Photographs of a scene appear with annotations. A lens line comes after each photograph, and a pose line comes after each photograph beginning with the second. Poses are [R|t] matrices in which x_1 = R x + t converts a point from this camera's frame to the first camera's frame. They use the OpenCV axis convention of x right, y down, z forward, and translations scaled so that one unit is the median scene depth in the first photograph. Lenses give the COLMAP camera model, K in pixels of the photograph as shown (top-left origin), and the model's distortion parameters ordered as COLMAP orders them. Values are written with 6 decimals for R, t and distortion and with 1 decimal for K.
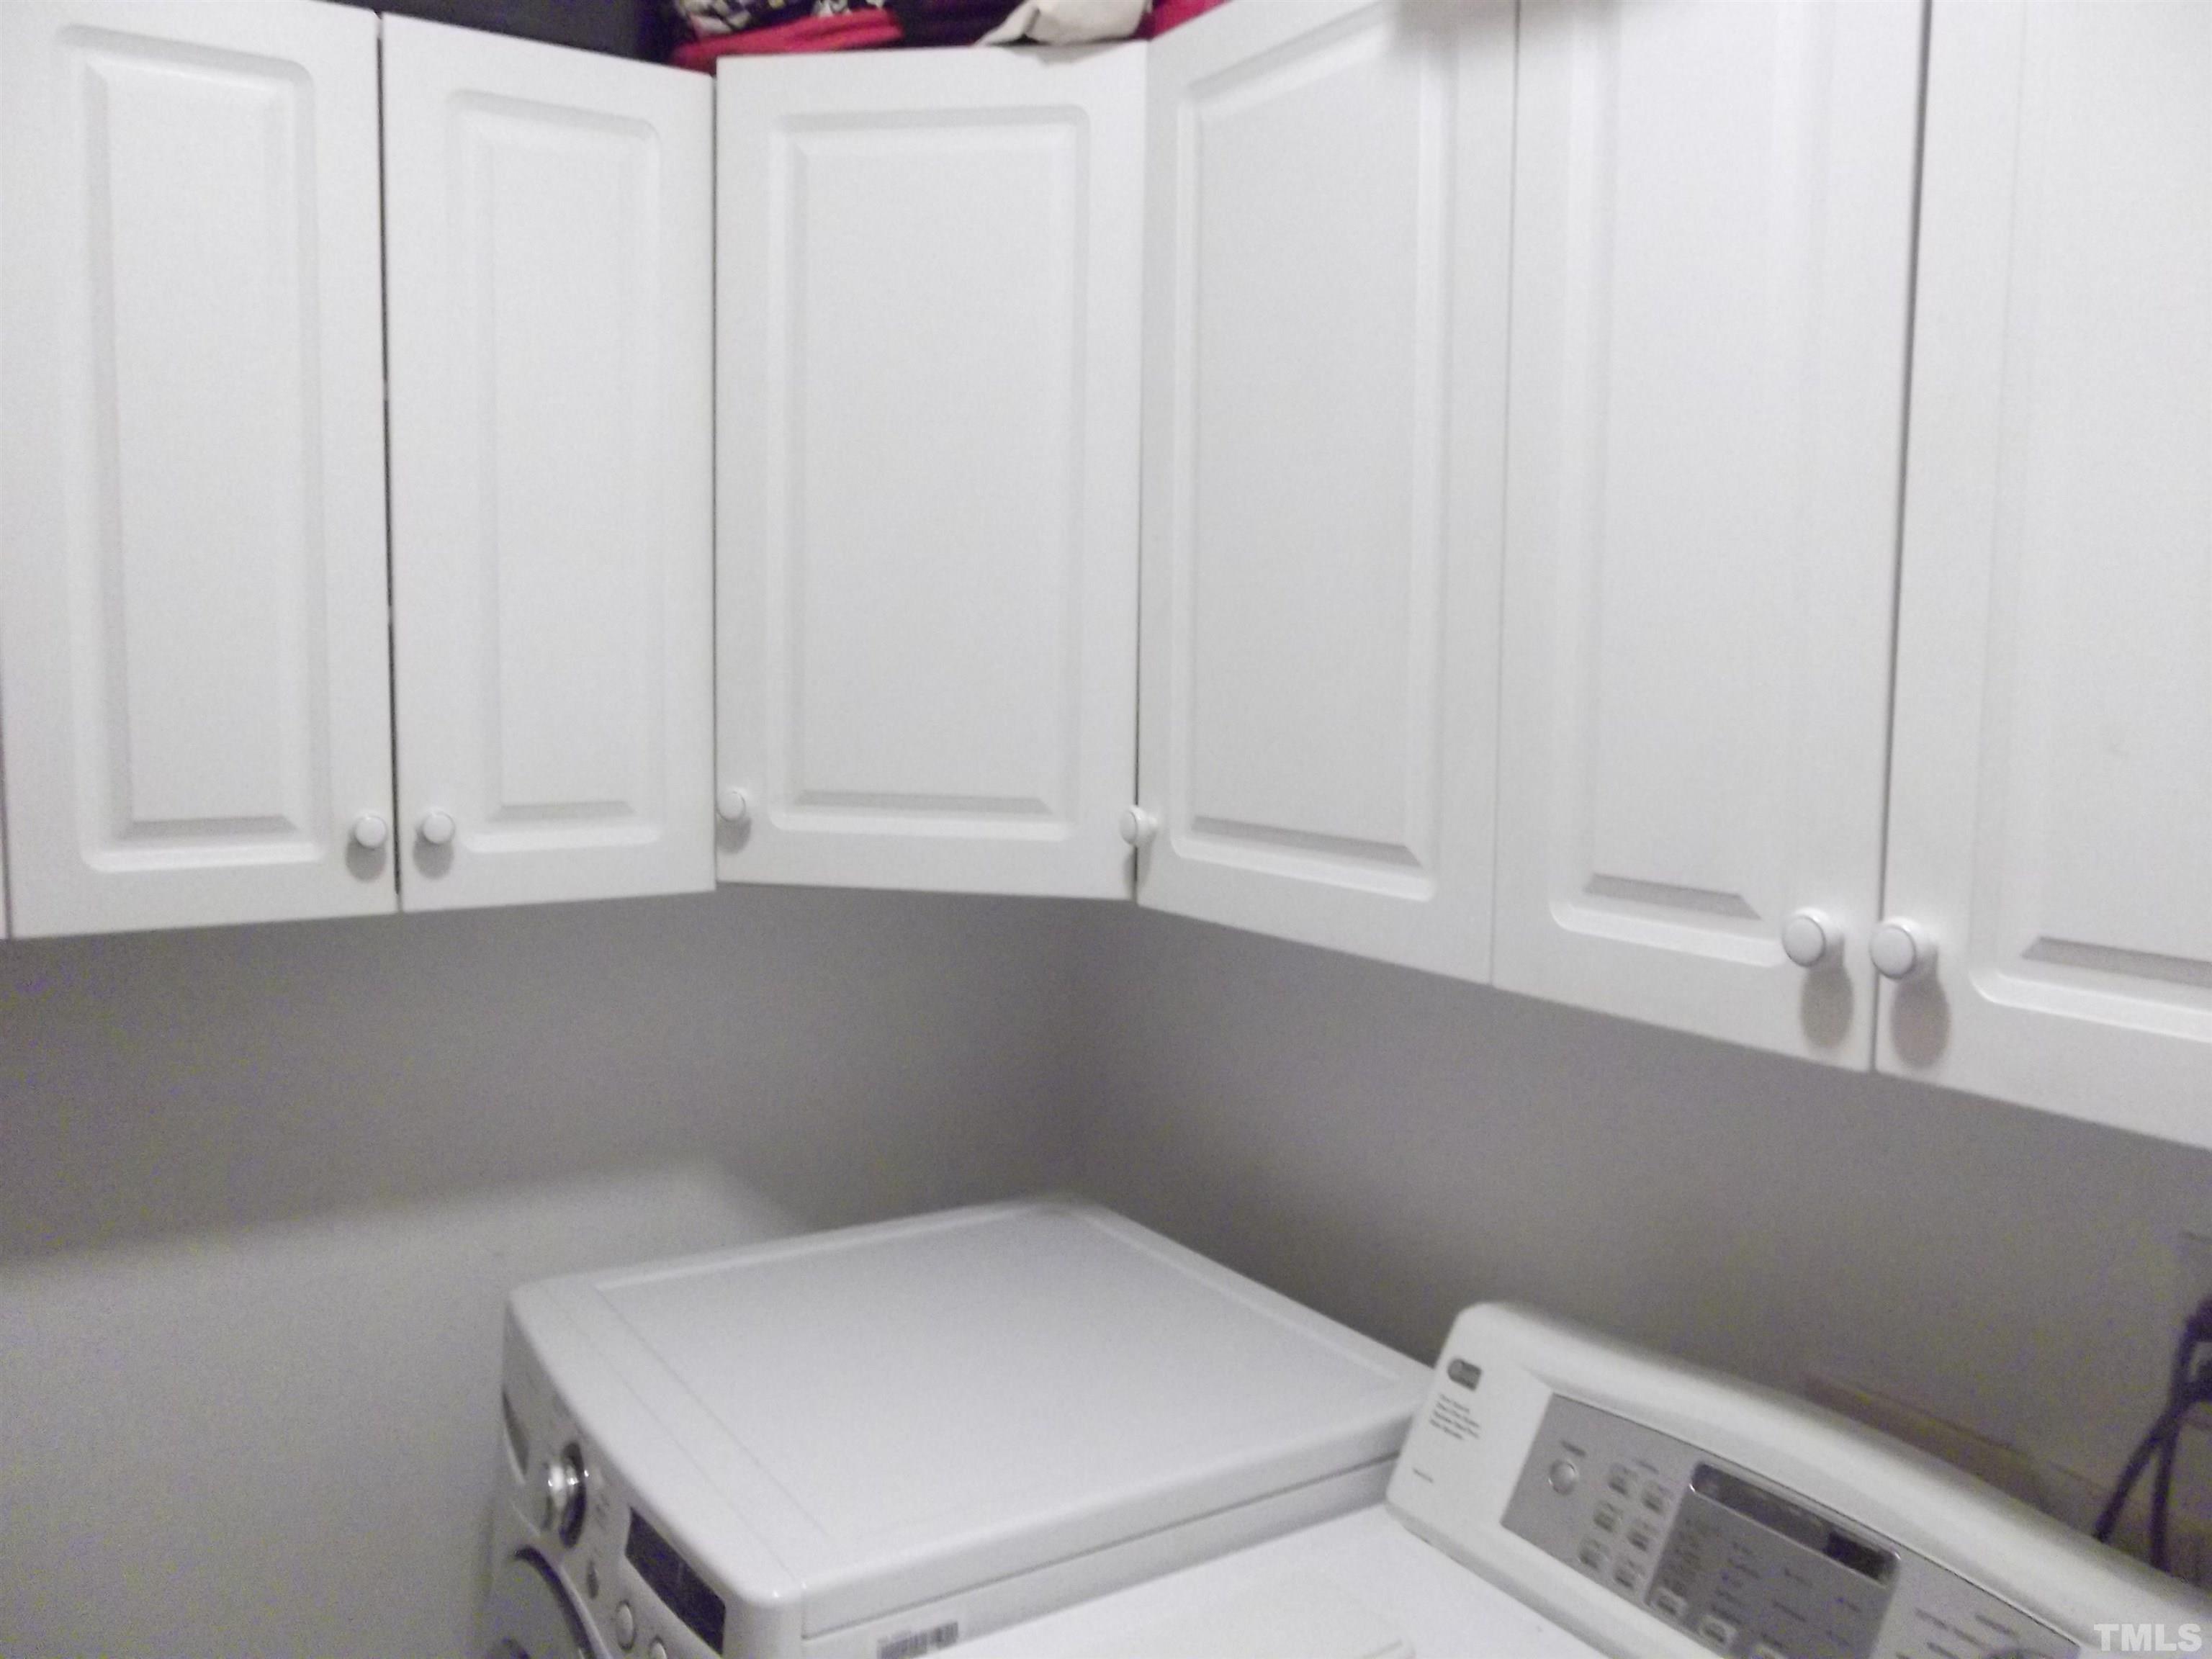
lens RADIAL K [[1753.5, 0, 1095.7], [0, 1753.5, 837.3], [0, 0, 1]] dist [-0.052983, 0.054993]
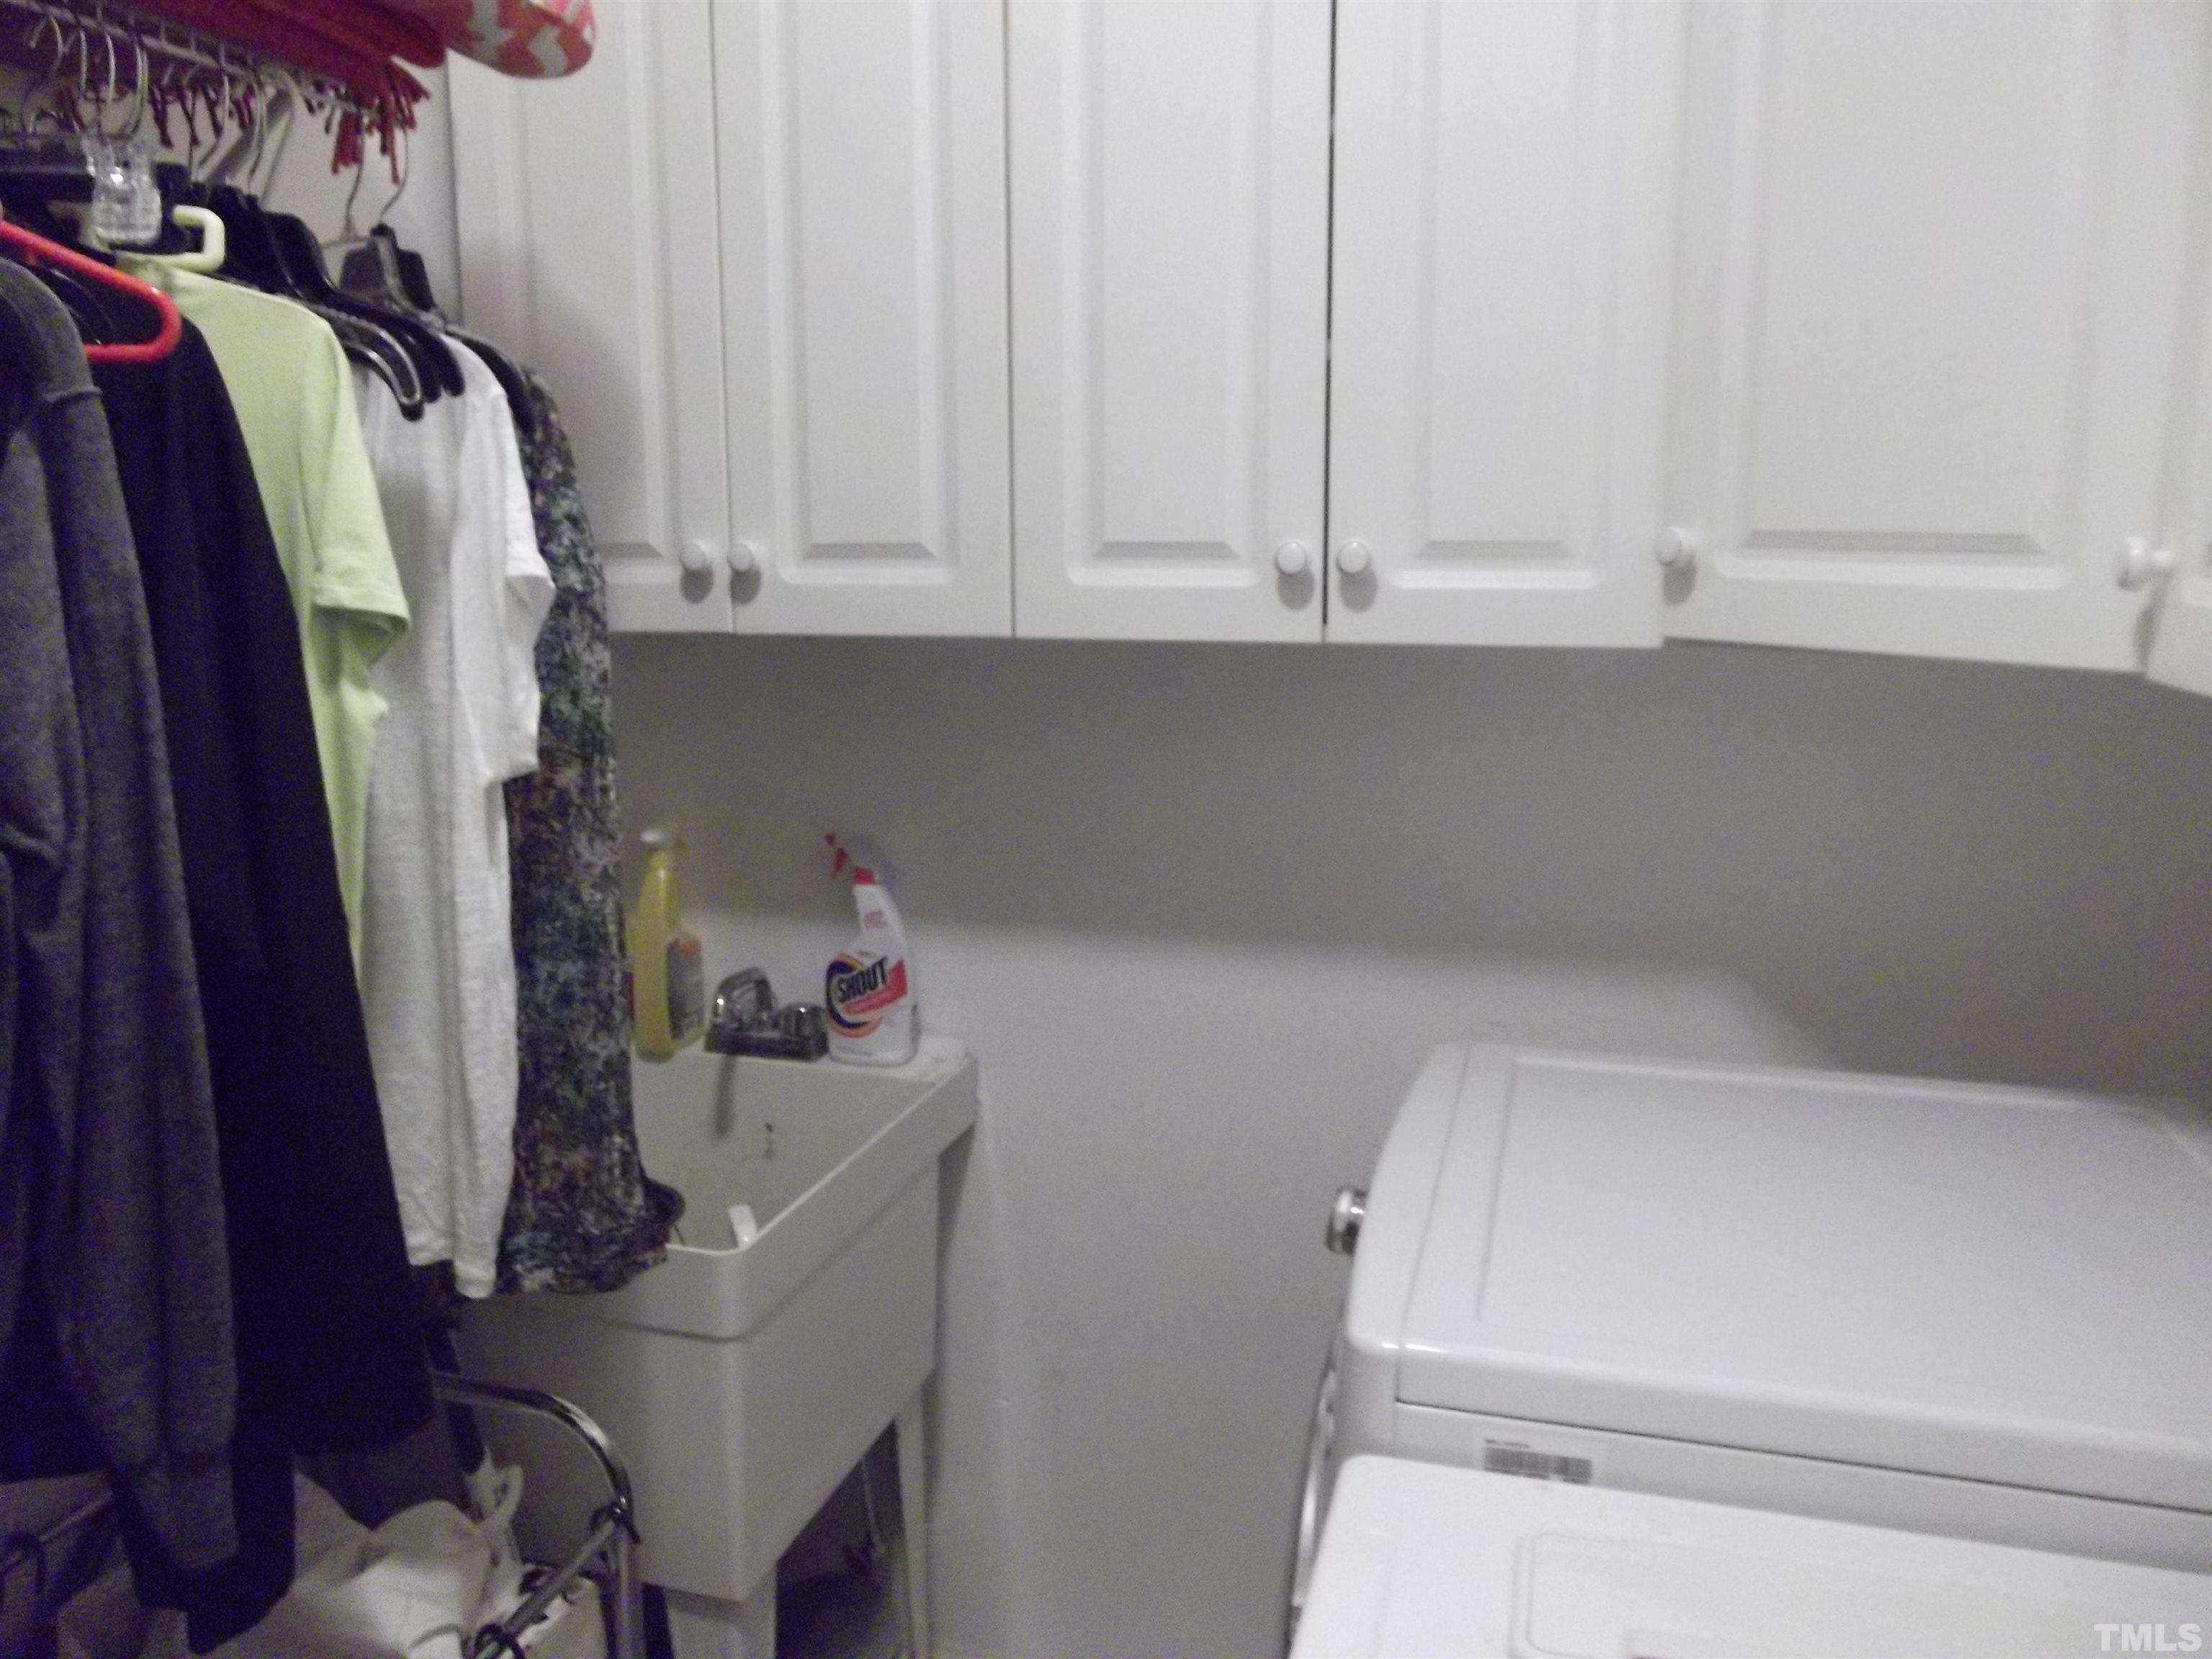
lens RADIAL K [[1753.5, 0, 1102.0], [0, 1753.5, 826.9], [0, 0, 1]] dist [-0.052983, 0.054993]
pose [[0.649412, 0.108985, -0.752586, 0.301176], [-0.066630, 0.994025, 0.086454, 0.069096], [0.757512, -0.005999, 0.652794, 0.215034]]
